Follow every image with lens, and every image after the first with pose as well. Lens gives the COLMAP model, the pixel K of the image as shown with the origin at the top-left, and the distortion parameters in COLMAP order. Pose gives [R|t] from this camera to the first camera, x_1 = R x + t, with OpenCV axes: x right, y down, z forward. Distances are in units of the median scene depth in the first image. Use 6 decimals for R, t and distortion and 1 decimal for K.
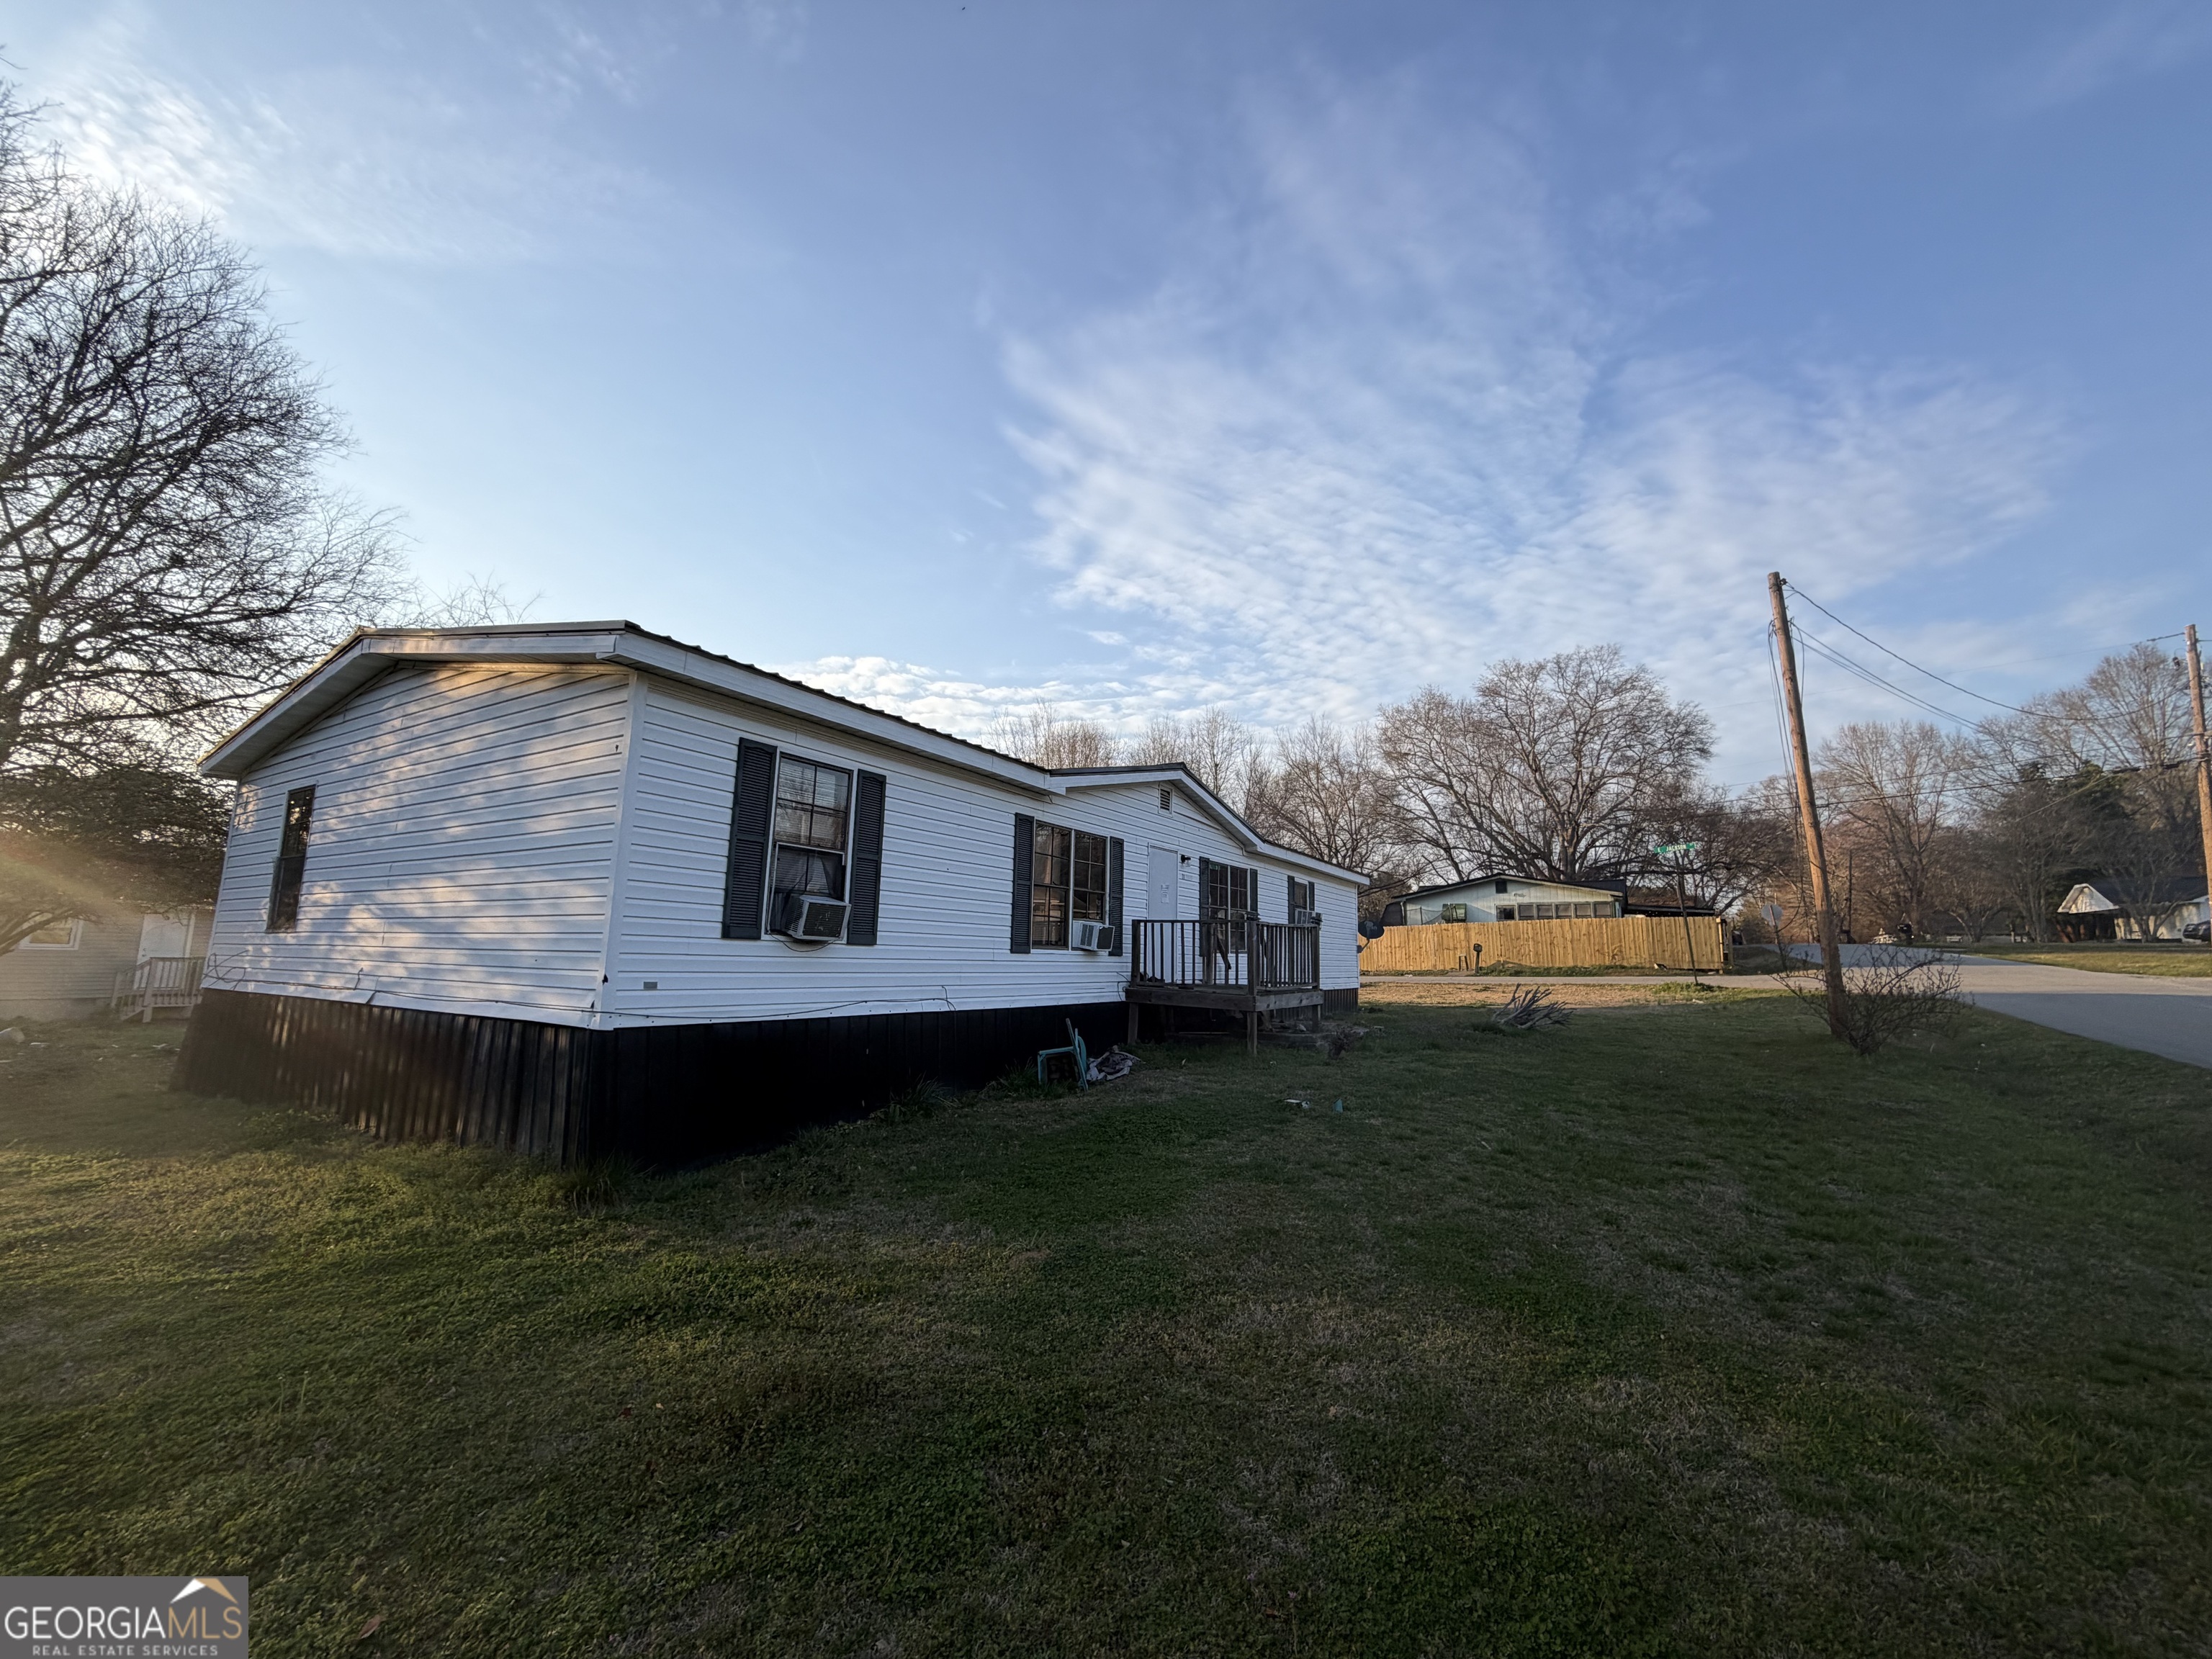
lens RADIAL K [[881.7, 0, 1103.6], [0, 881.7, 829.9], [0, 0, 1]] dist [0.000372, -0.000539]
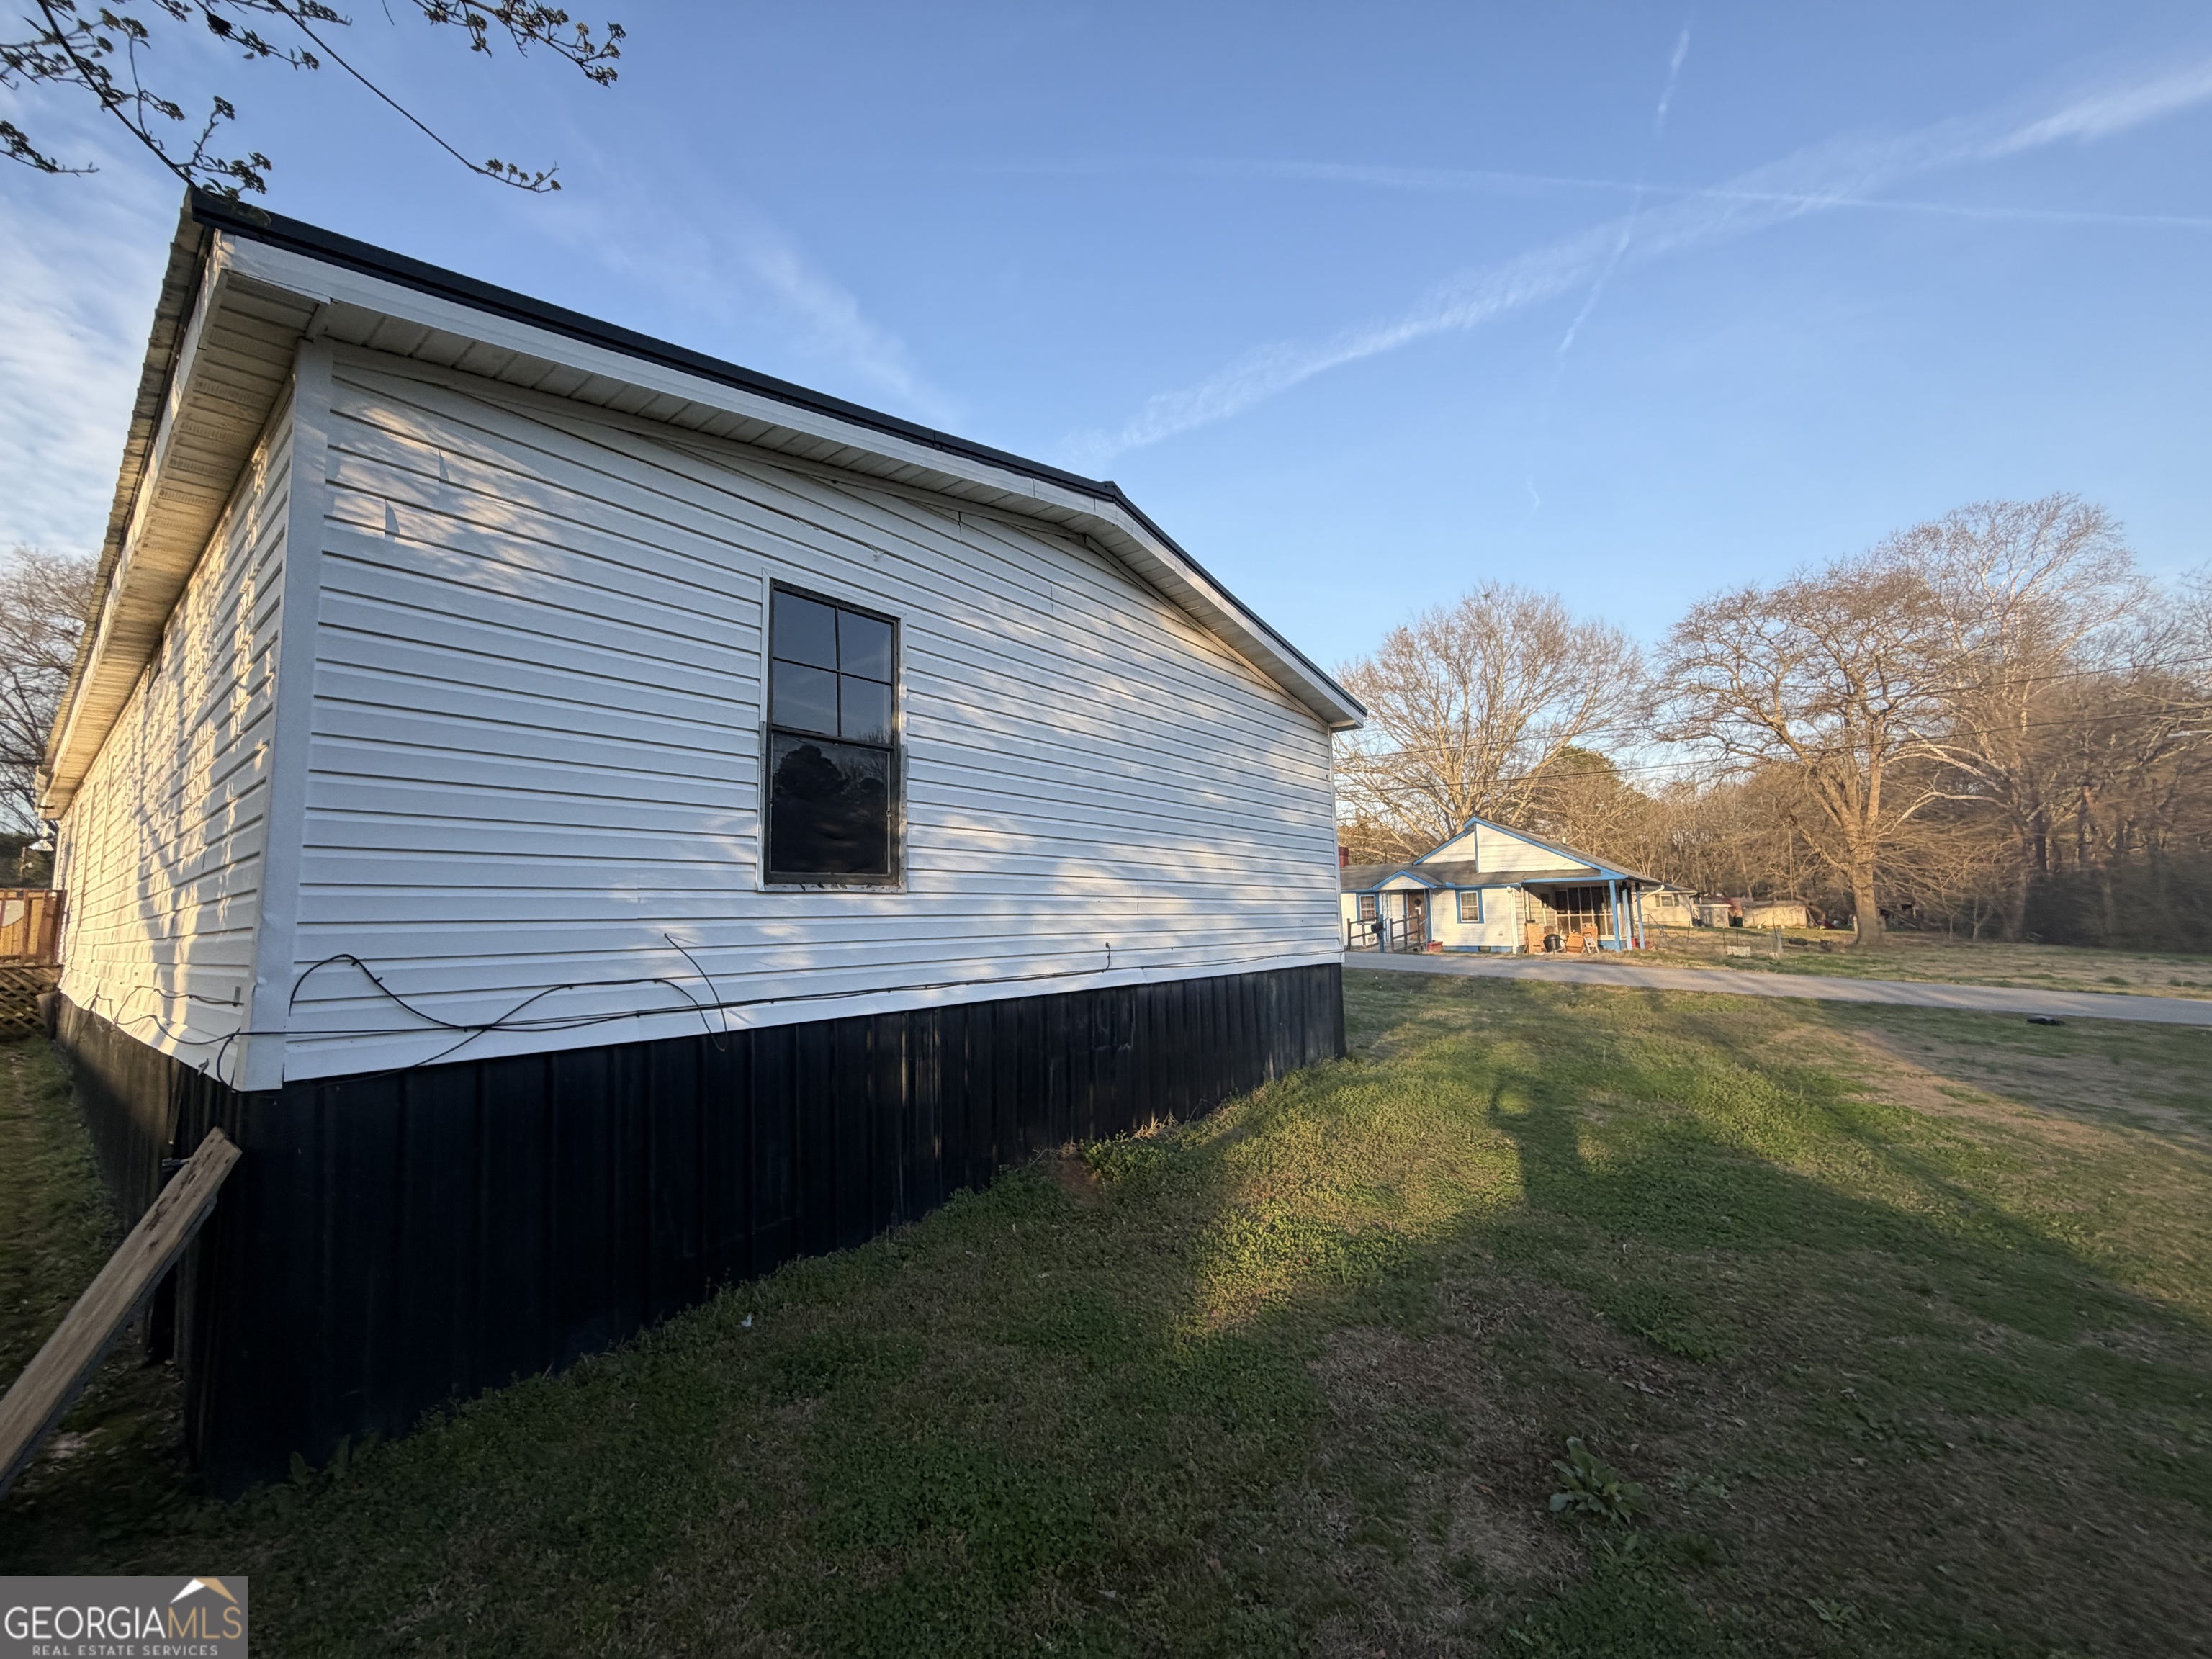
lens RADIAL K [[881.7, 0, 1106.8], [0, 881.7, 829.6], [0, 0, 1]] dist [0.000372, -0.000539]
pose [[0.125061, 0.075379, 0.989282, -1.733493], [-0.135034, 0.989125, -0.058296, 0.111317], [-0.982917, -0.126296, 0.133879, 0.976009]]
